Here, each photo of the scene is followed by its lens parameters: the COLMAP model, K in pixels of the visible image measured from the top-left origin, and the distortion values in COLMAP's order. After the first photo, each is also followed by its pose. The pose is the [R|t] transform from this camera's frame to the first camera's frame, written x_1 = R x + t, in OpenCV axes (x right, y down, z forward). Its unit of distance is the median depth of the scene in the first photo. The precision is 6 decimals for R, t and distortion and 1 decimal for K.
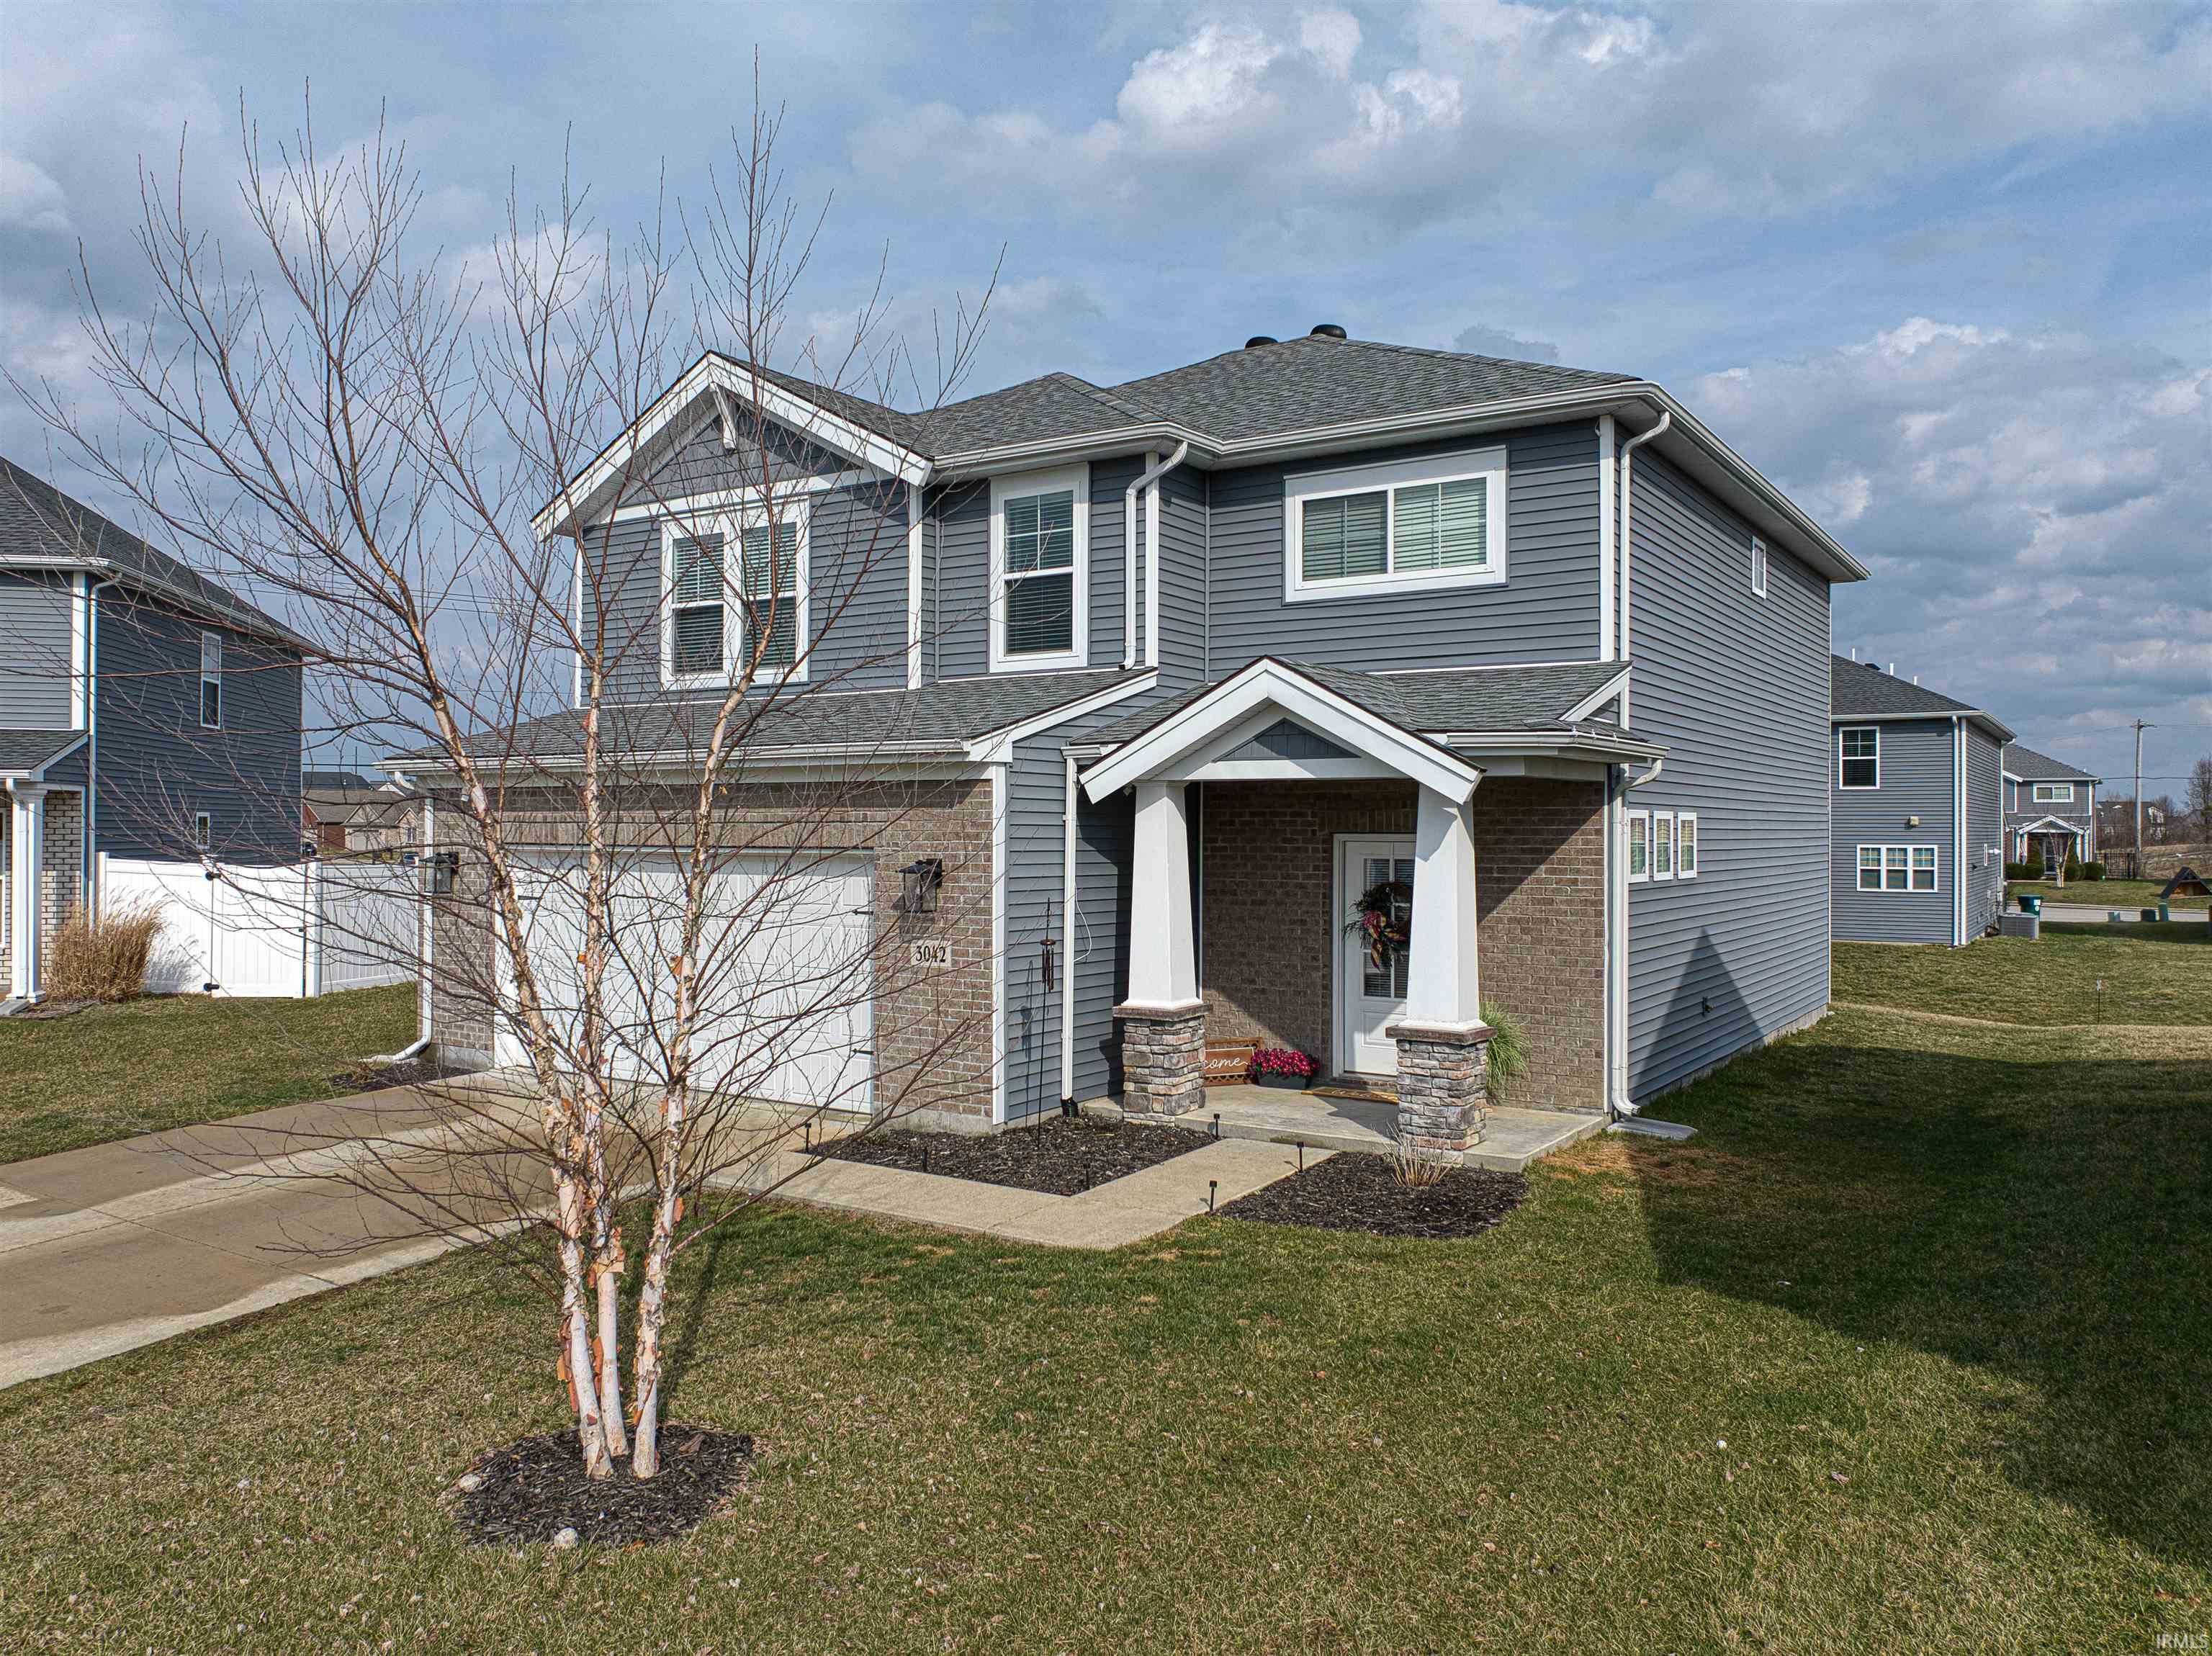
lens RADIAL K [[1568.4, 0, 1106.0], [0, 1568.4, 828.0], [0, 0, 1]] dist [0.046647, -0.074168]
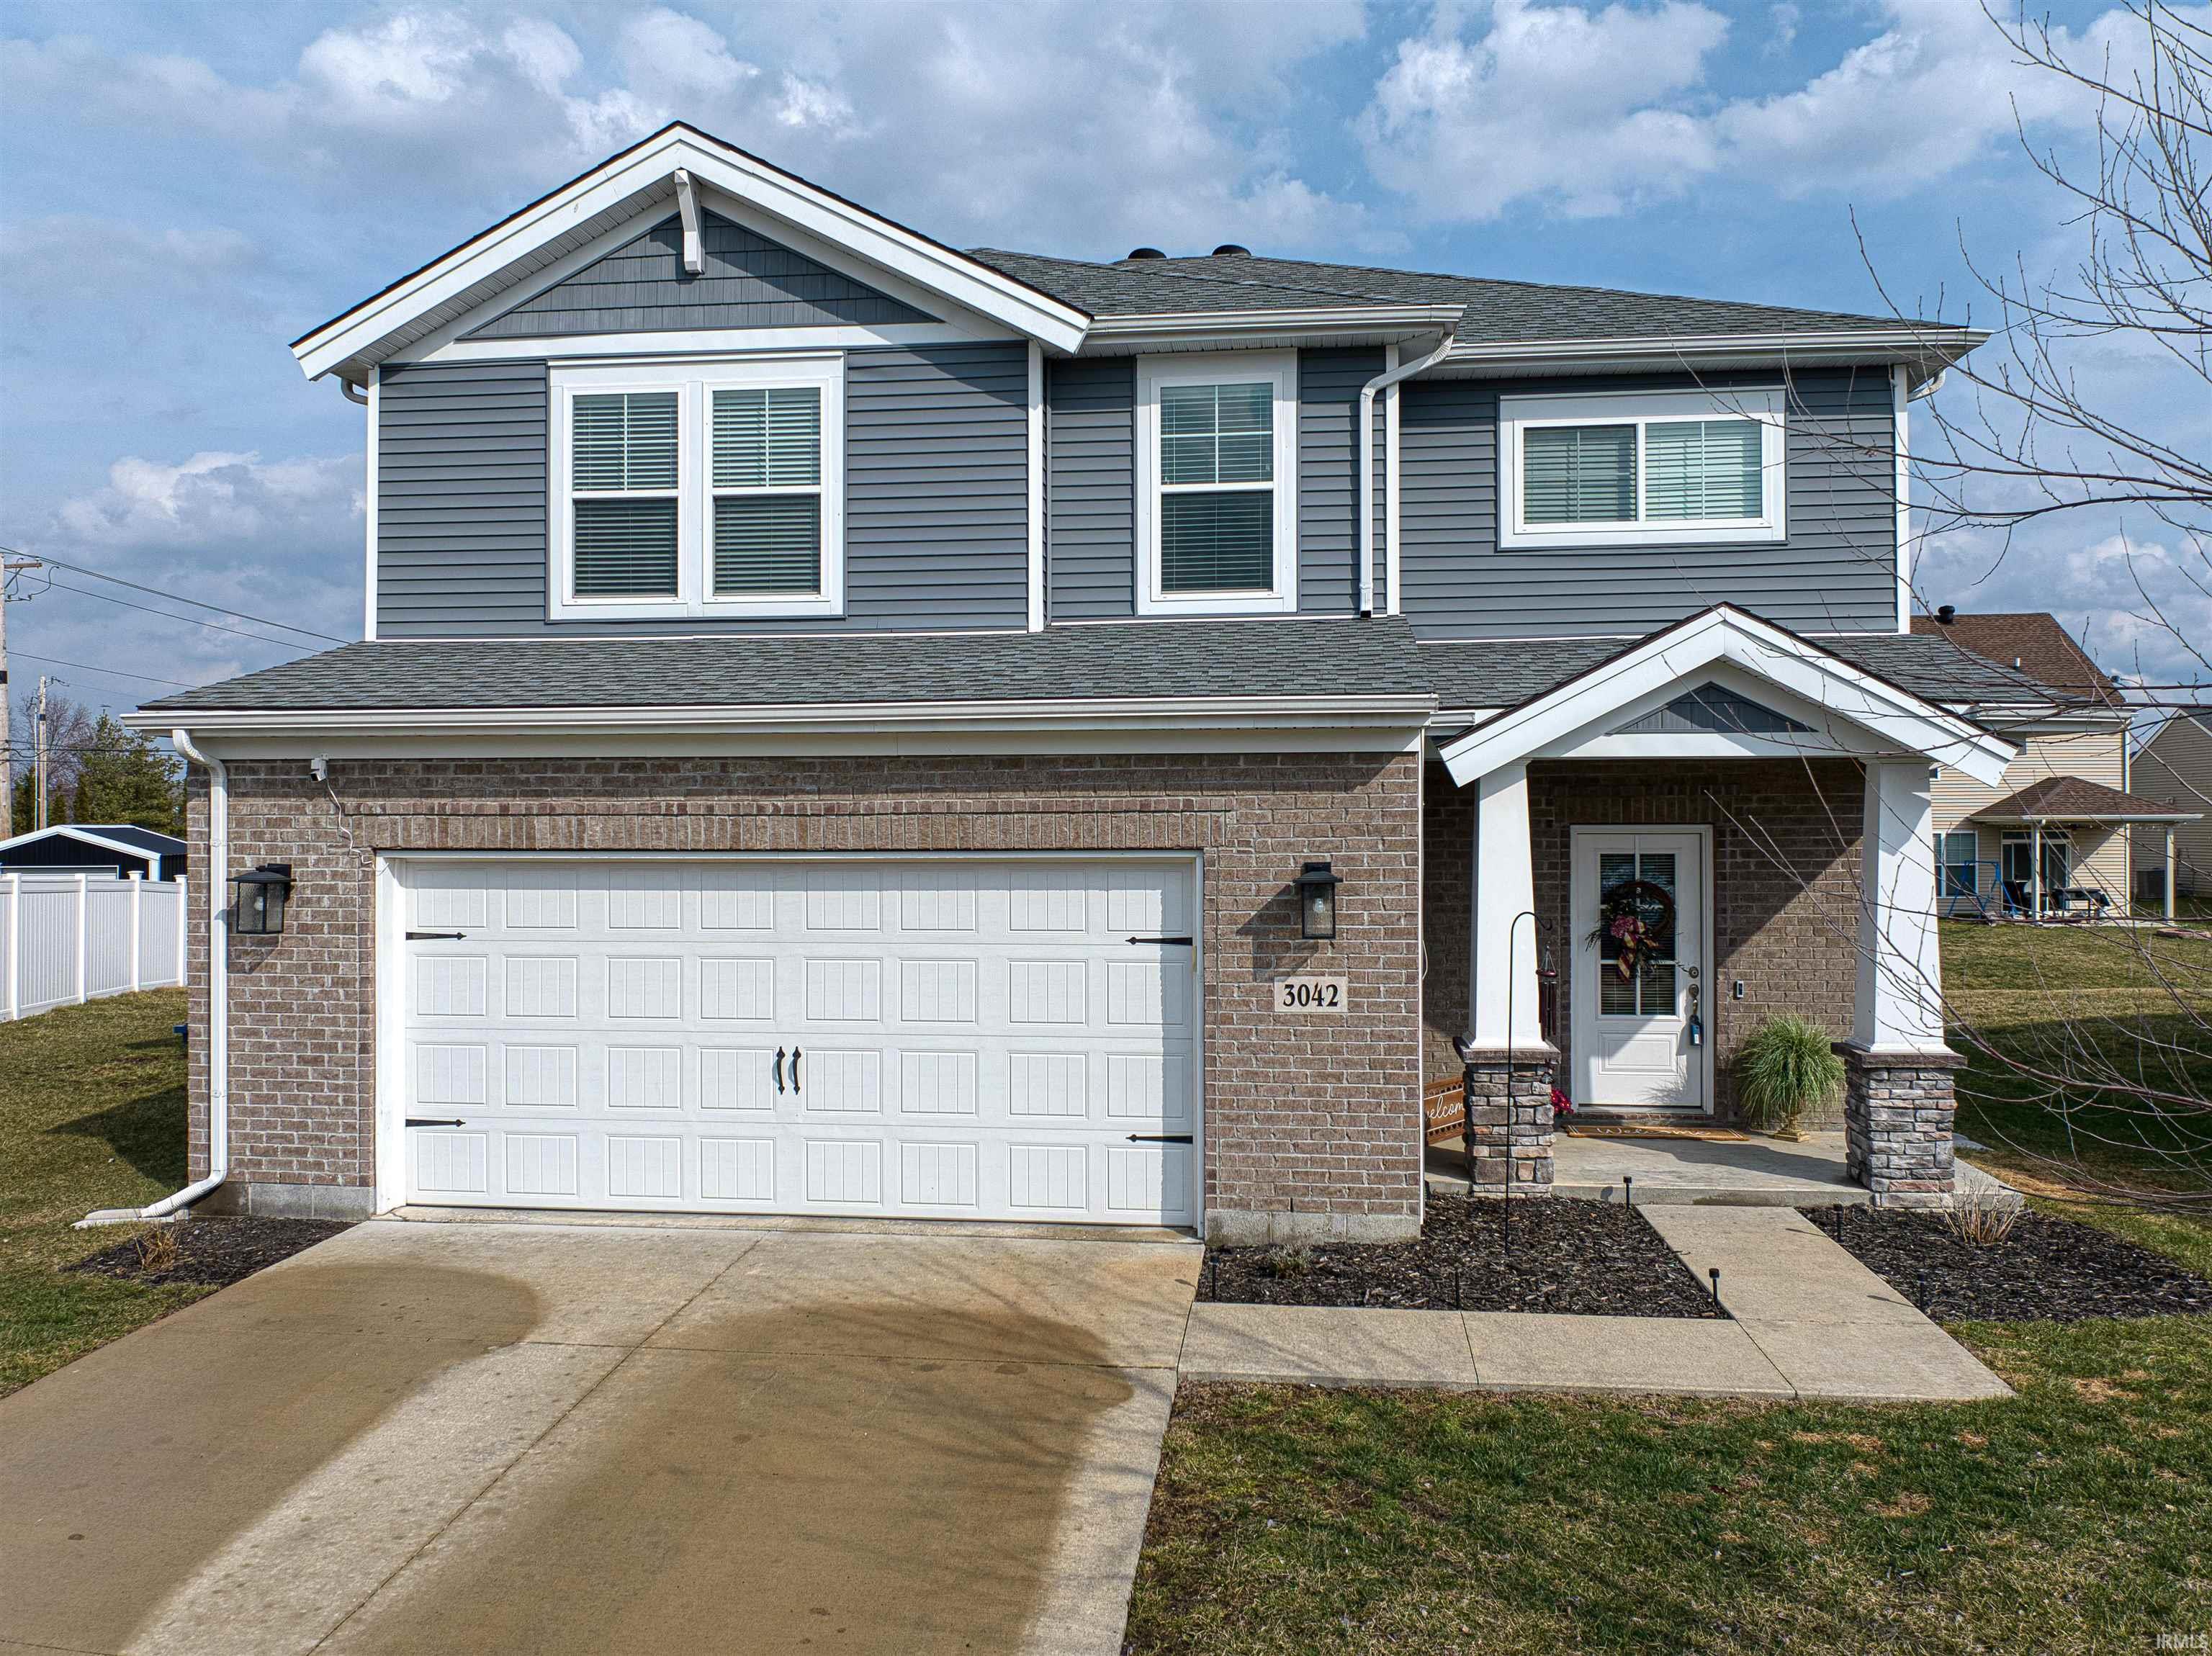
lens RADIAL K [[1568.4, 0, 1106.0], [0, 1568.4, 828.0], [0, 0, 1]] dist [0.046647, -0.074168]
pose [[0.888239, -0.007446, 0.459321, -0.457796], [0.006330, 0.999972, 0.003970, 0.000338], [-0.459338, -0.000618, 0.888261, 0.354954]]
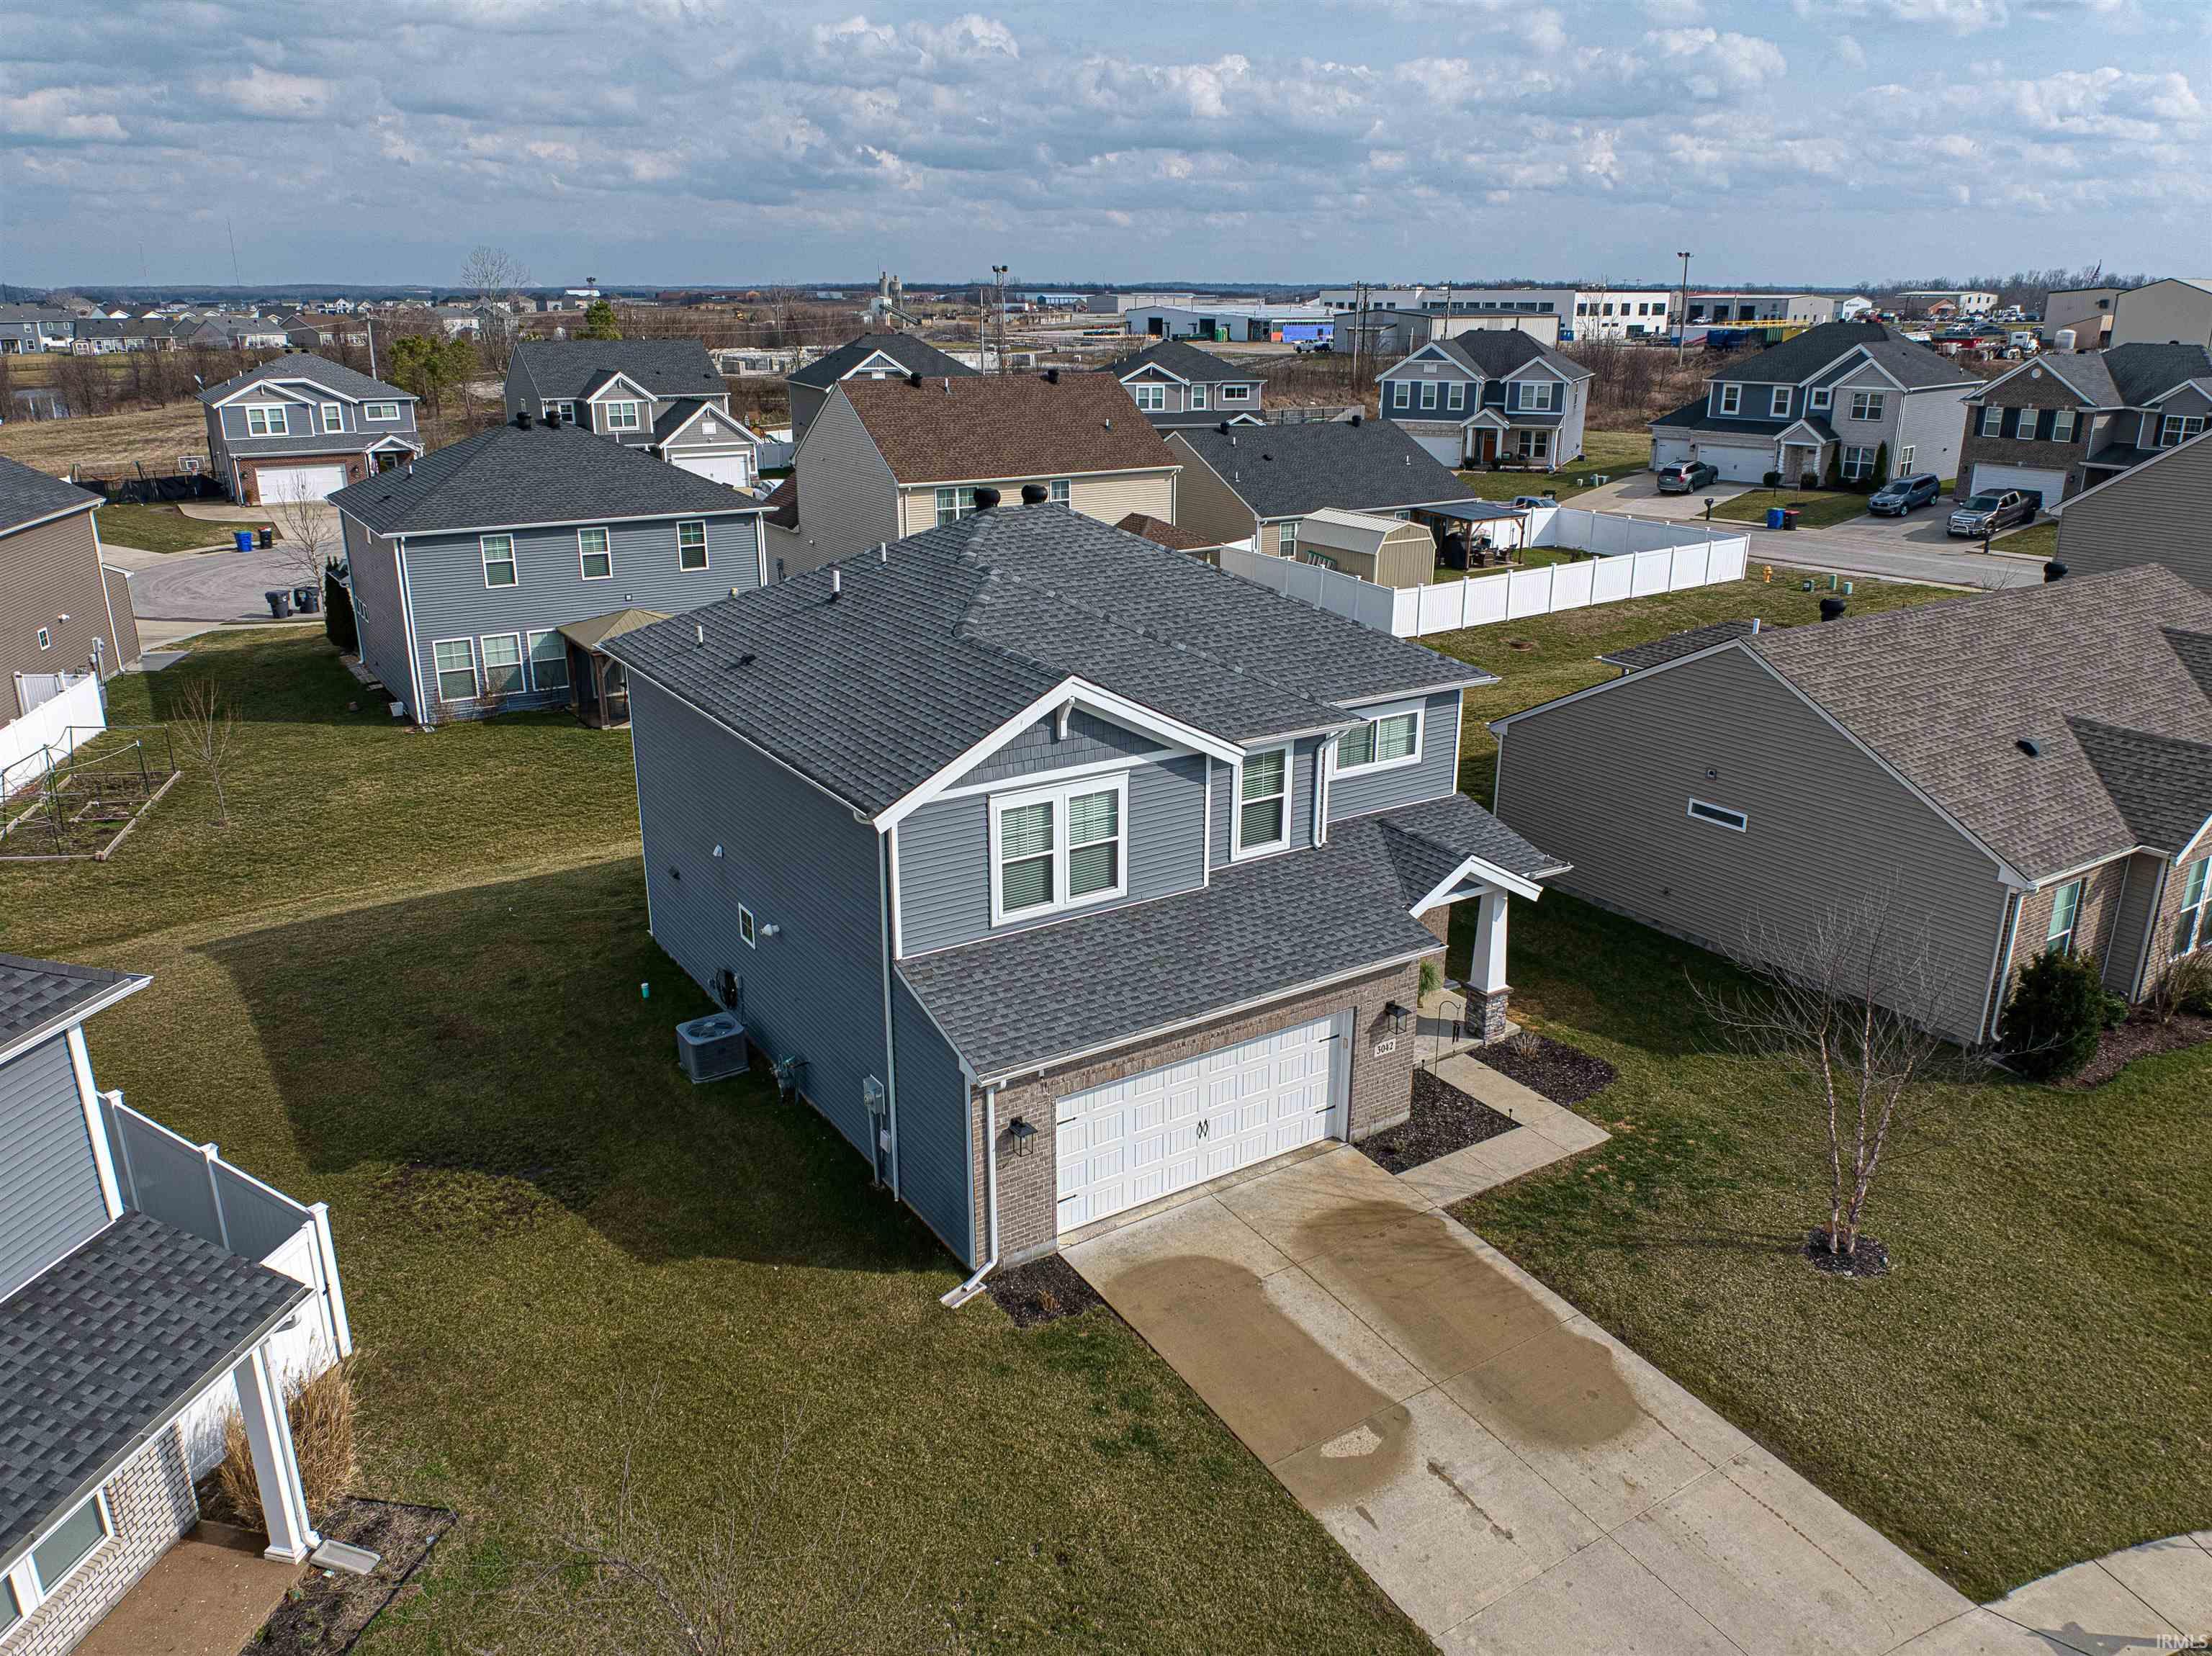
lens RADIAL K [[1568.4, 0, 1106.0], [0, 1568.4, 828.0], [0, 0, 1]] dist [0.046647, -0.074168]
pose [[0.389990, -0.302203, 0.869817, -1.570360], [0.000093, 0.944625, 0.328152, -0.685257], [-0.920819, -0.127895, 0.368422, 0.565357]]
